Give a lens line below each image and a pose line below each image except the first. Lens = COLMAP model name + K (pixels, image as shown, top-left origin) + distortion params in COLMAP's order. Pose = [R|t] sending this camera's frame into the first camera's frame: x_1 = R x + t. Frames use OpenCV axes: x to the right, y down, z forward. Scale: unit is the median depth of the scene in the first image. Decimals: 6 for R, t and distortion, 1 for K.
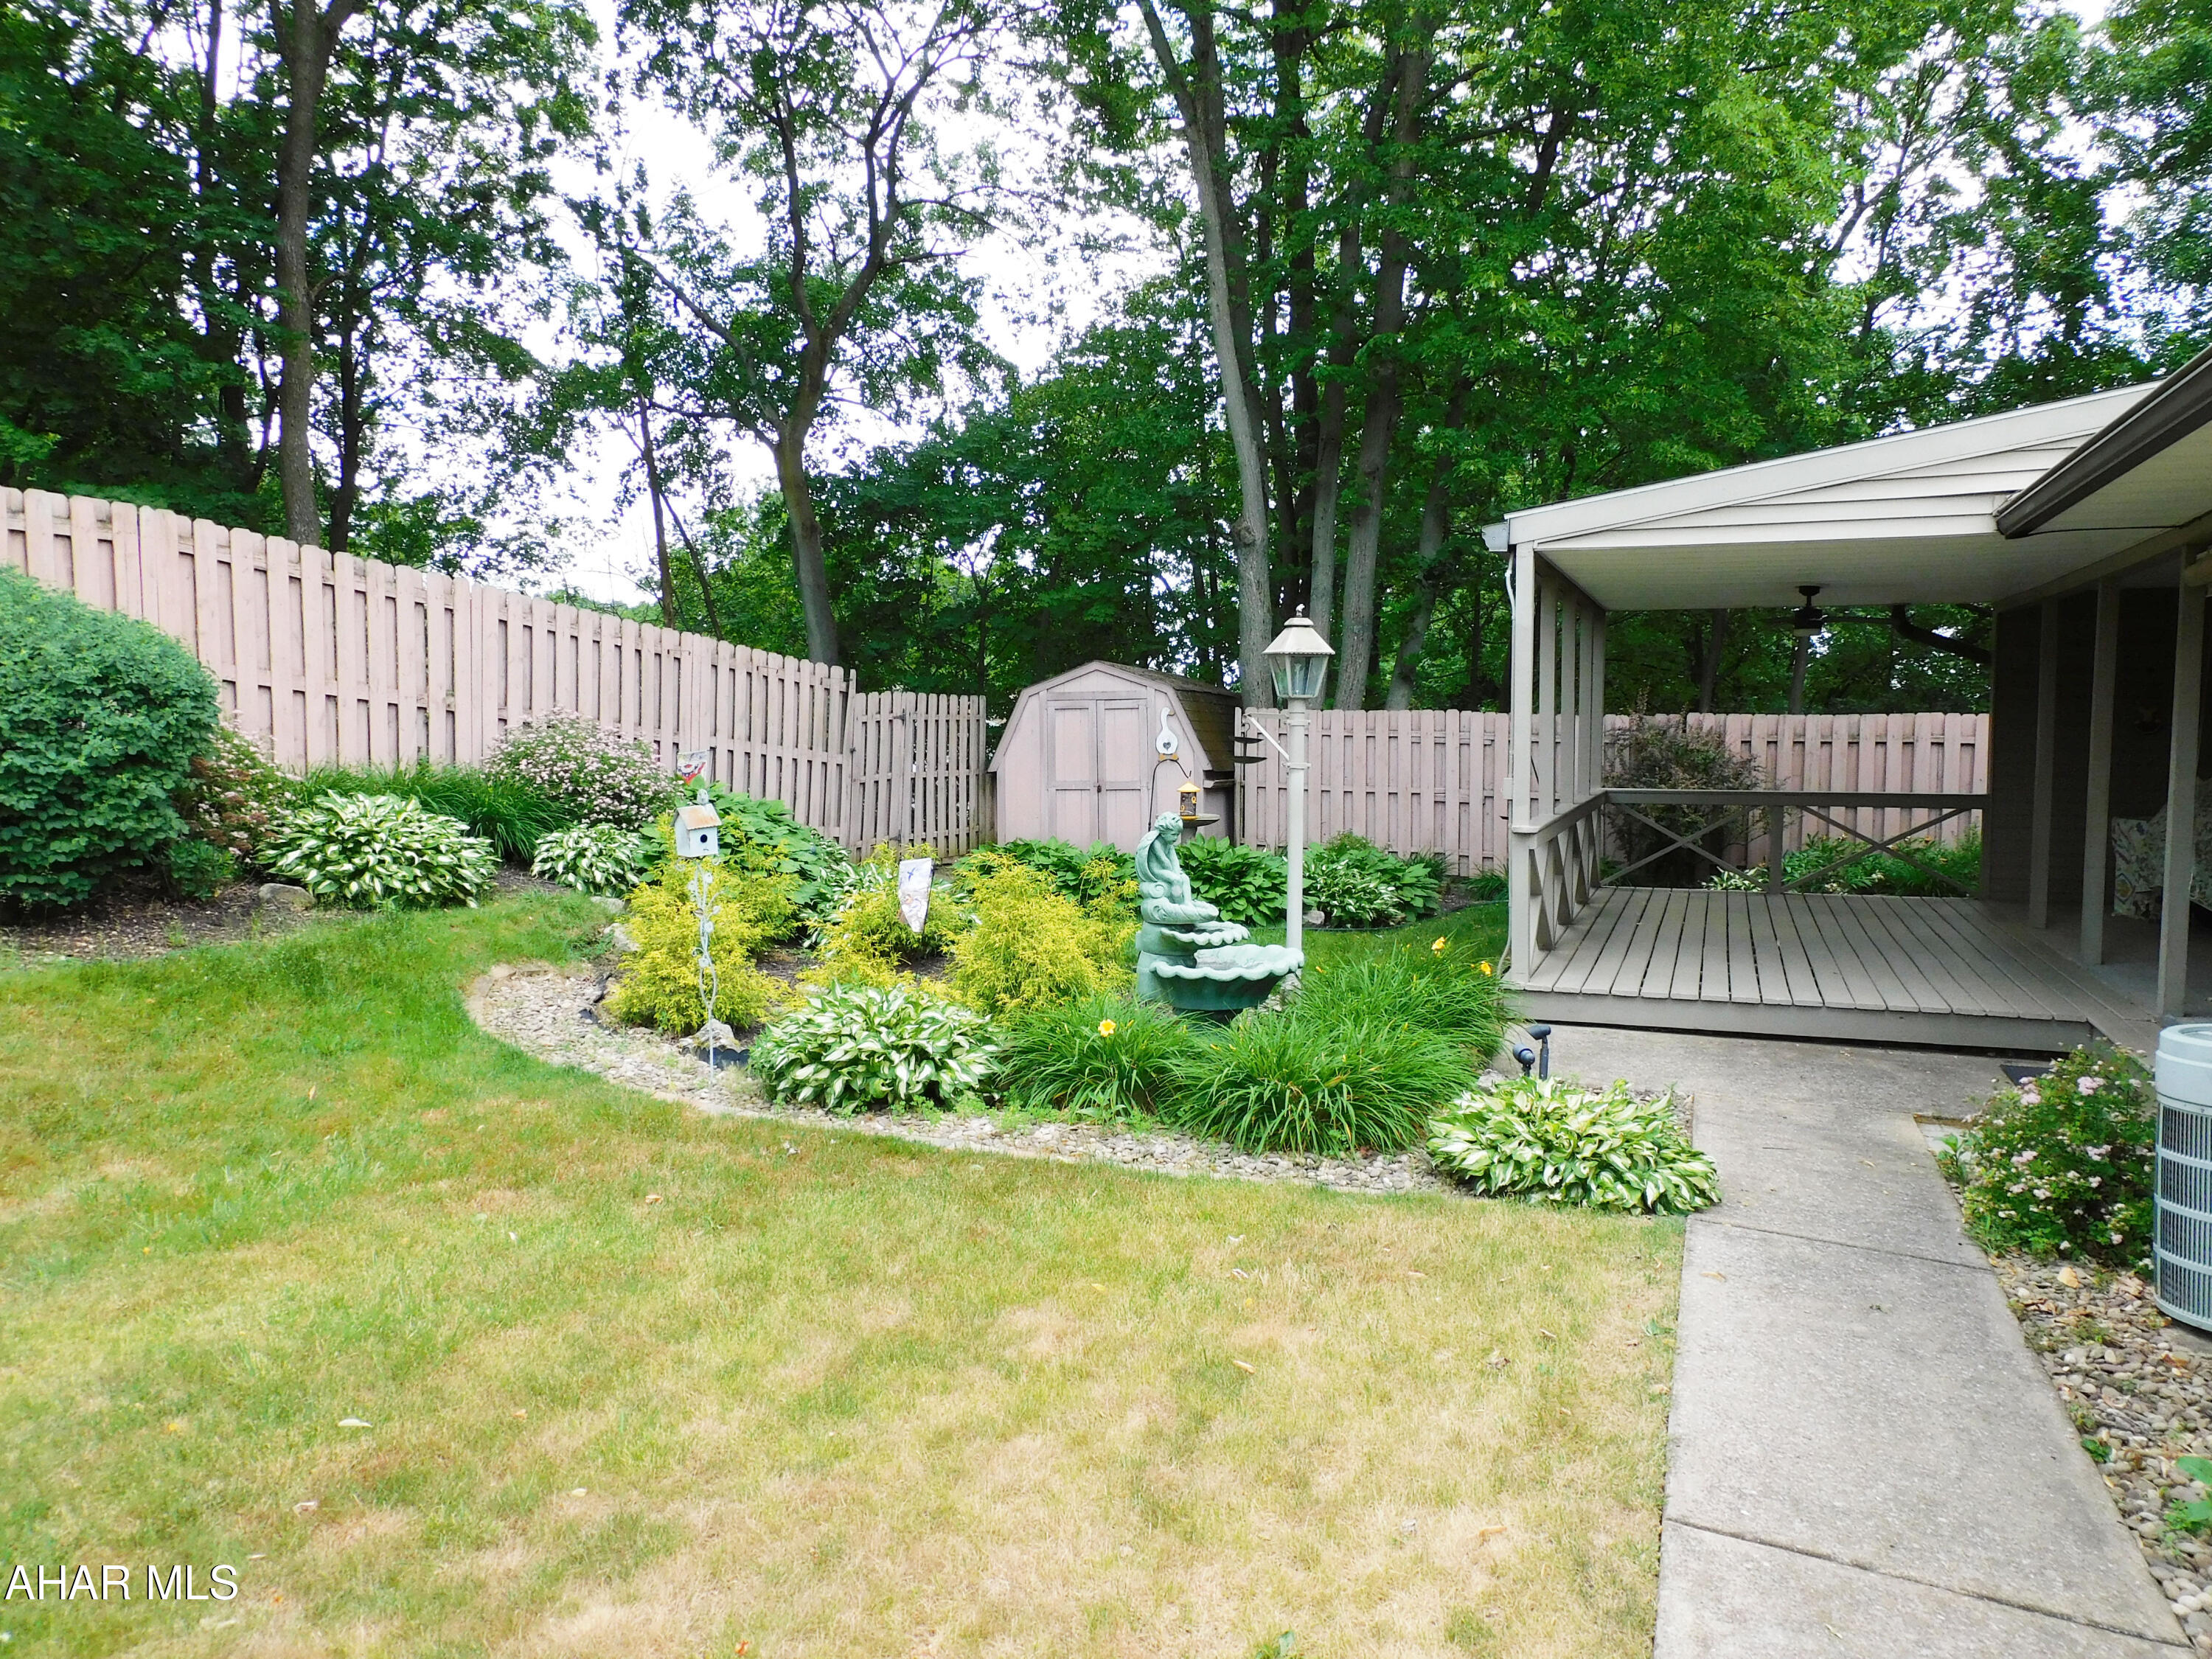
lens RADIAL K [[1572.5, 0, 1106.0], [0, 1572.5, 829.5], [0, 0, 1]] dist [0.001826, 0.000068]
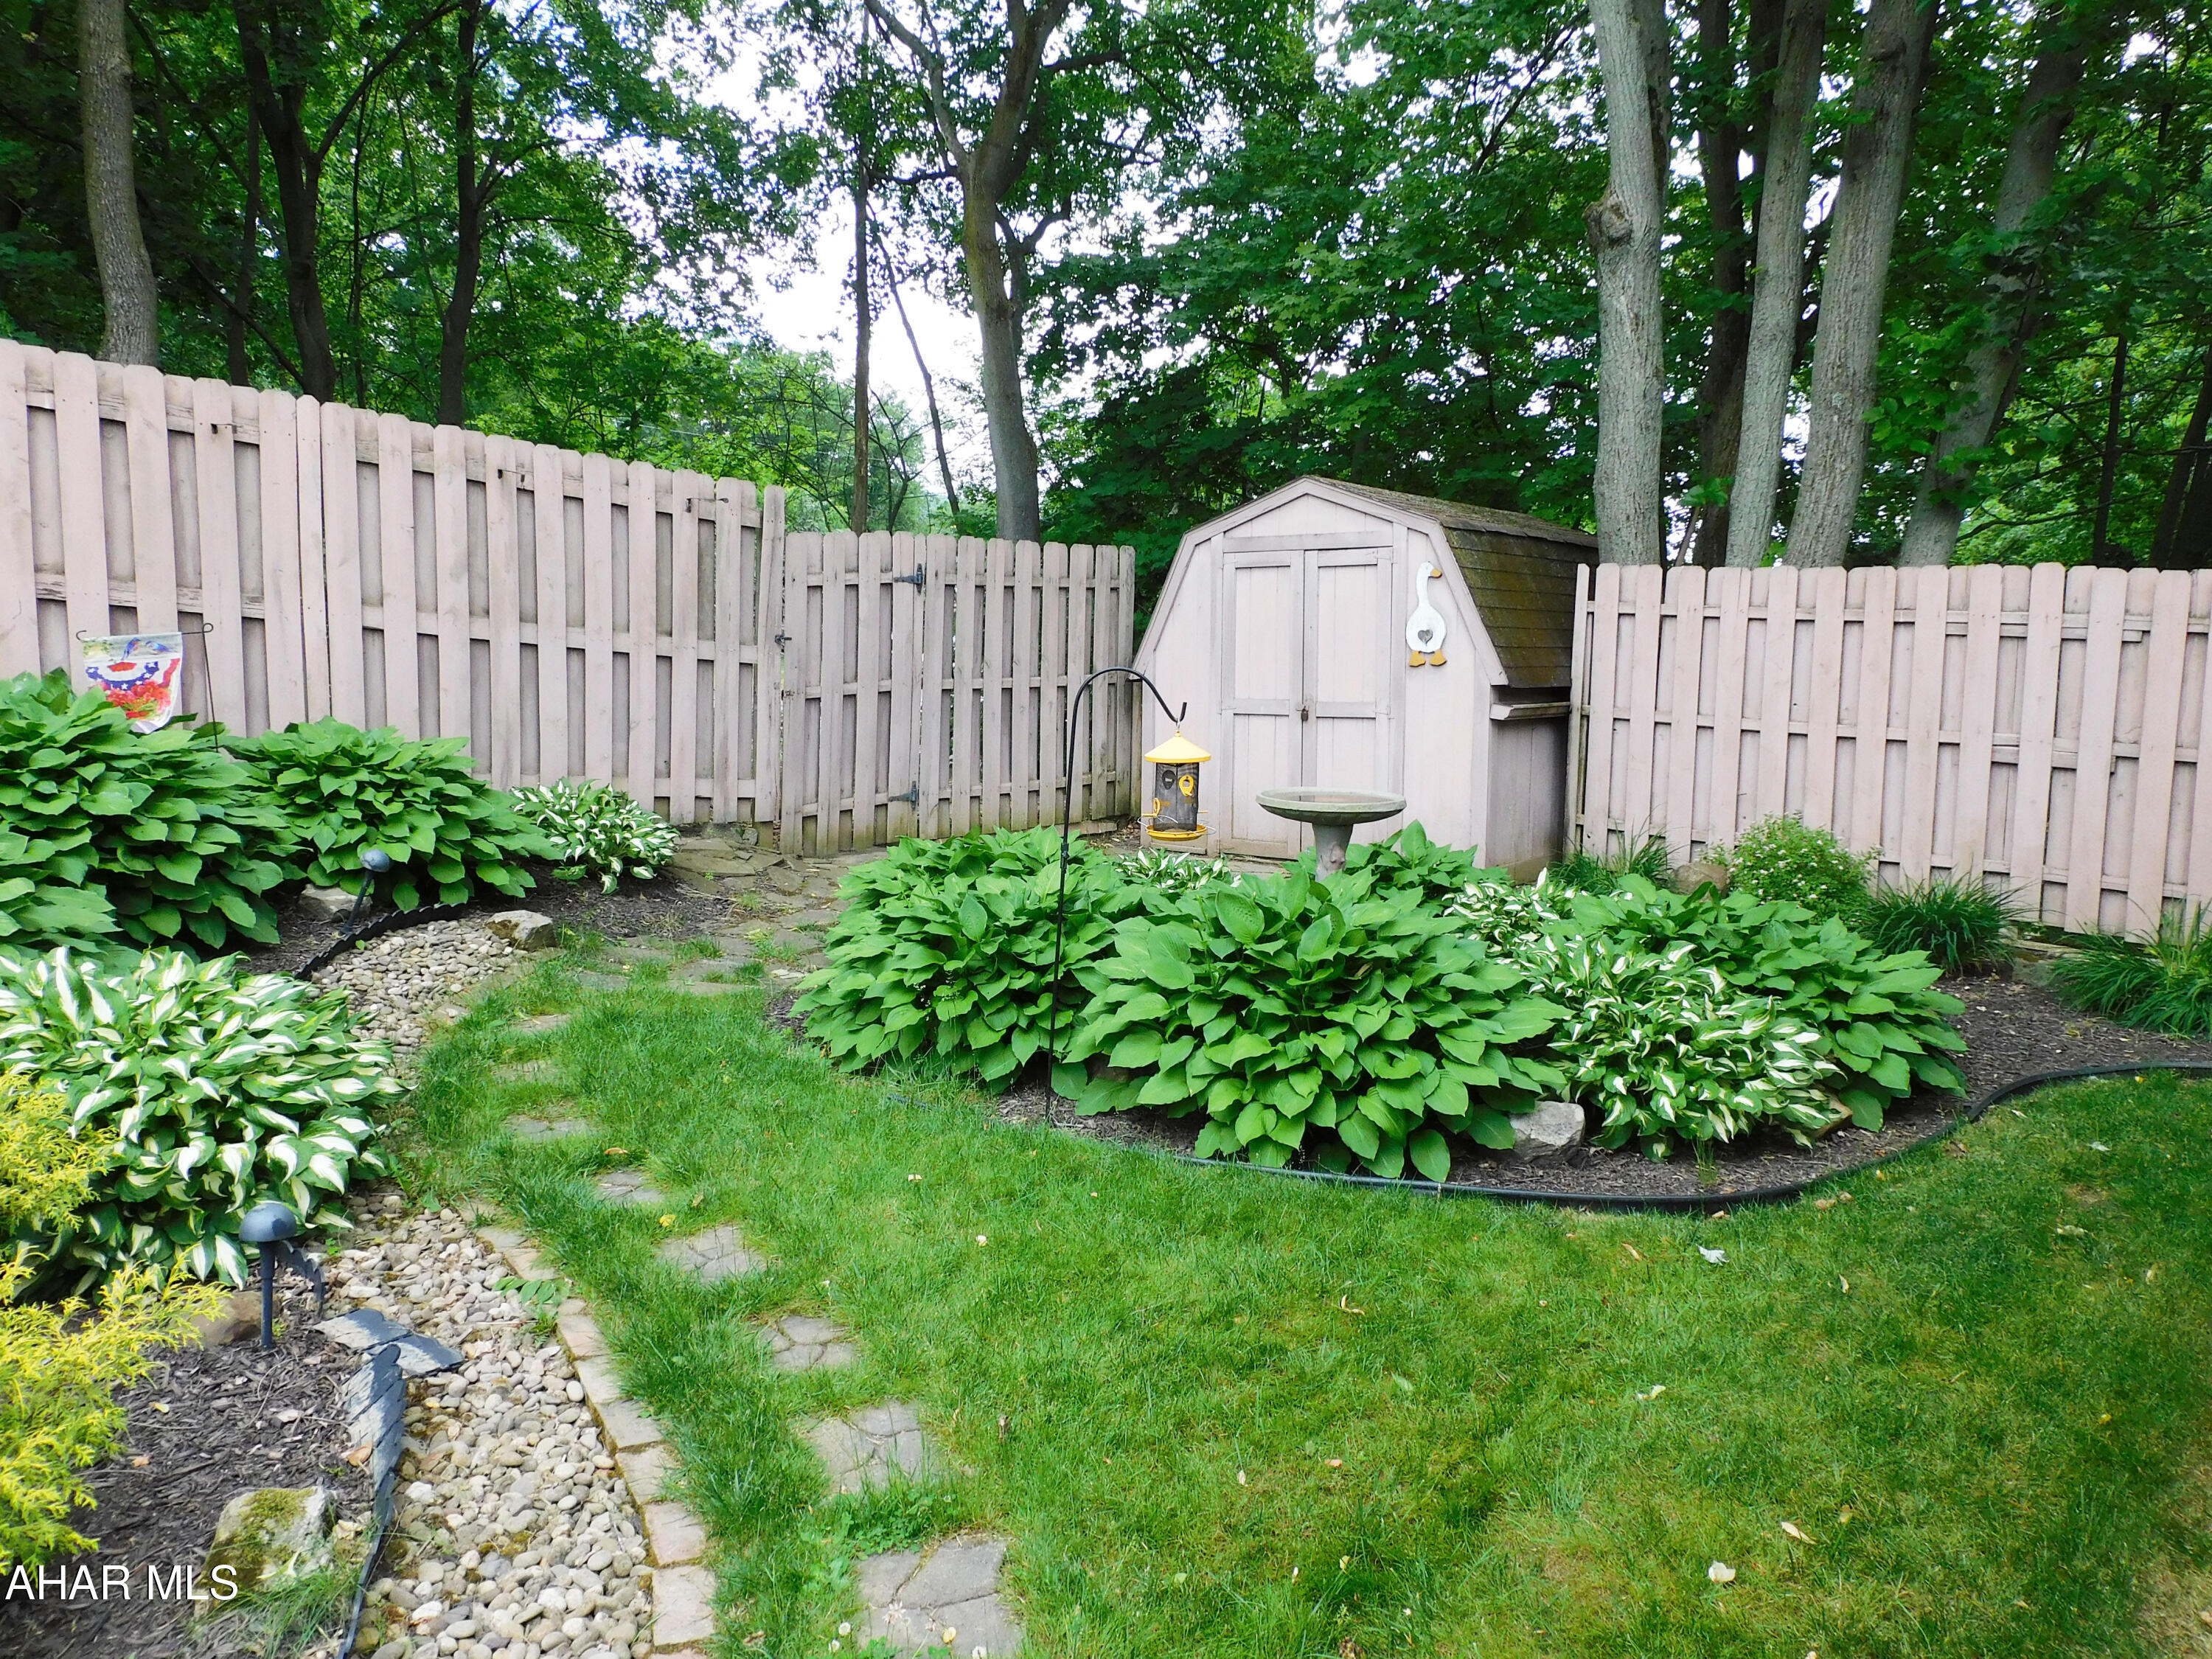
lens RADIAL K [[1572.5, 0, 1106.0], [0, 1572.5, 829.5], [0, 0, 1]] dist [0.001826, 0.000068]
pose [[0.946961, 0.049703, -0.317483, 0.120570], [-0.027548, 0.996885, 0.073897, -0.027841], [0.320167, -0.061232, 0.945380, 0.521170]]
